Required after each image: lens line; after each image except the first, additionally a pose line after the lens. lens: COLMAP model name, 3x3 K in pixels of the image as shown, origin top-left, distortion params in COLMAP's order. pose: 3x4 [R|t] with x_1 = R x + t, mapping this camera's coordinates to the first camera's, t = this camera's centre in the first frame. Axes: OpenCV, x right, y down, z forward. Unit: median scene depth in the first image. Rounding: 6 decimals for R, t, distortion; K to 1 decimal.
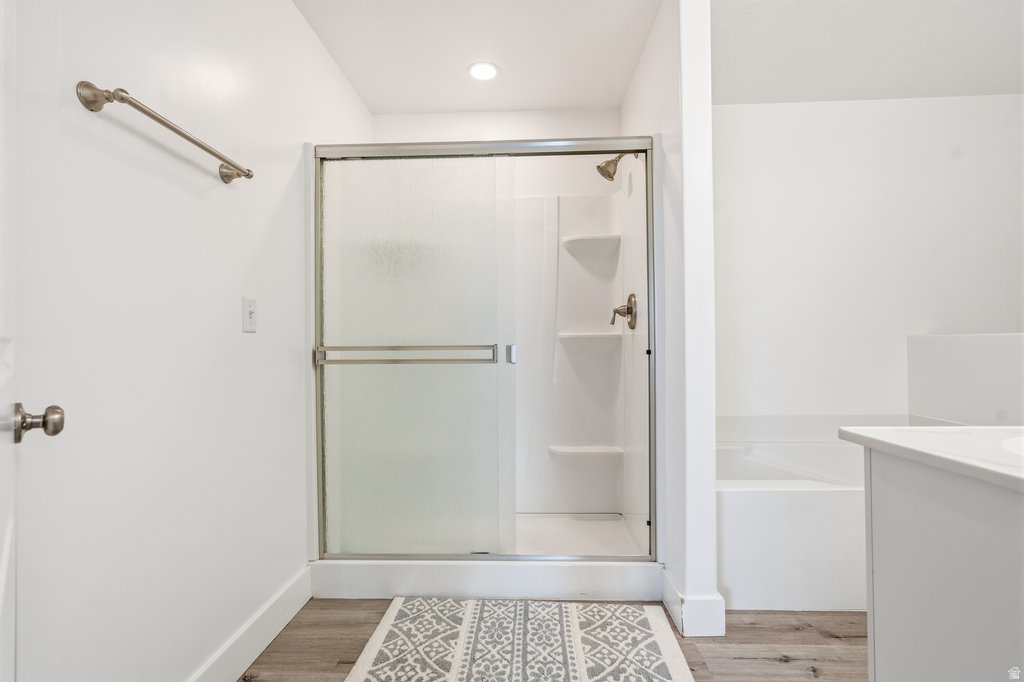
lens RADIAL K [[463.6, 0, 514.7], [0, 463.6, 343.6], [0, 0, 1]] dist [-0.001173, -0.000159]
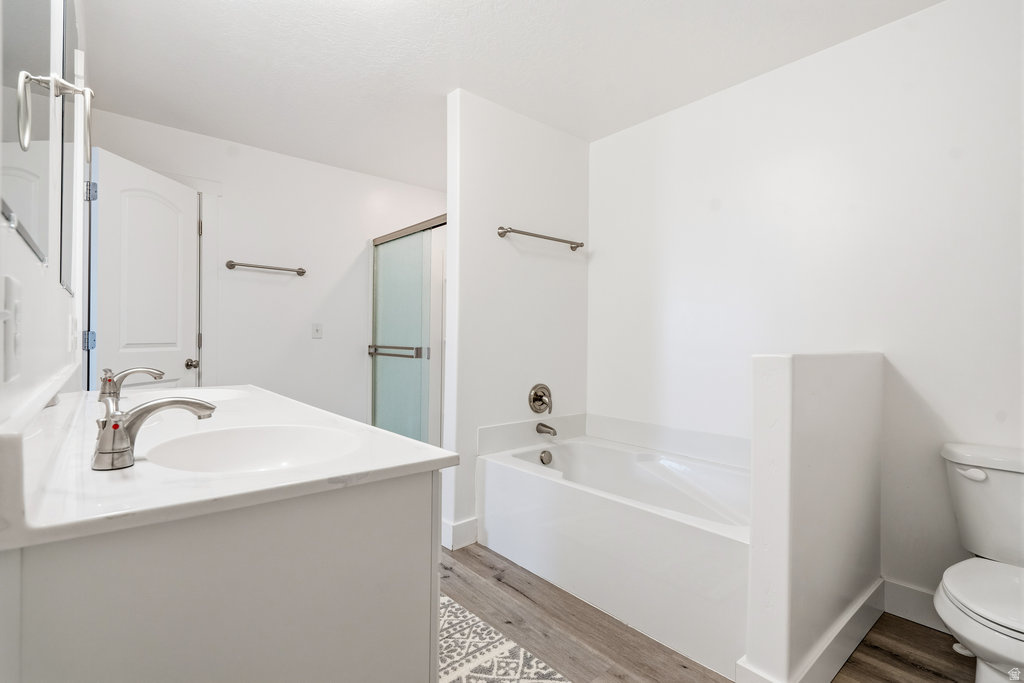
lens RADIAL K [[463.6, 0, 514.7], [0, 463.6, 344.1], [0, 0, 1]] dist [-0.001173, -0.000159]
pose [[0.693642, 0.020946, -0.720015, 1.404103], [-0.018397, 0.999766, 0.011361, -0.033463], [0.720085, 0.005366, 0.693865, 0.110705]]
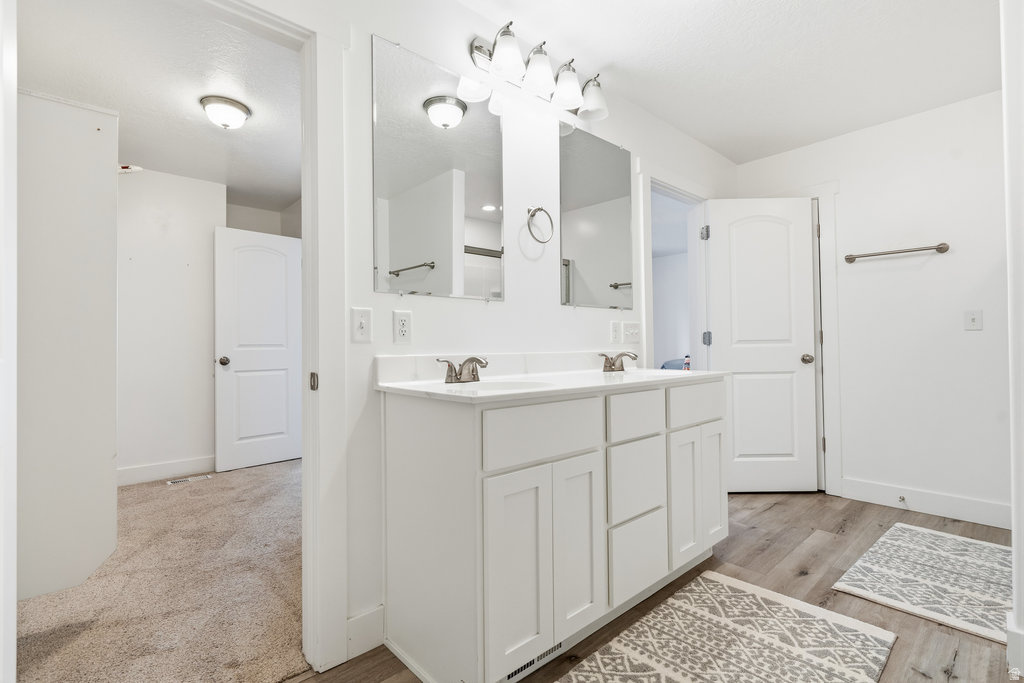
lens RADIAL K [[454.1, 0, 512.0], [0, 454.1, 341.5], [0, 0, 1]] dist [-0.004504, 0.000140]
pose [[-0.670061, 0.019576, -0.742048, 1.471603], [0.022025, 0.999736, 0.006486, -0.026813], [0.741979, -0.011998, -0.670316, 0.704721]]
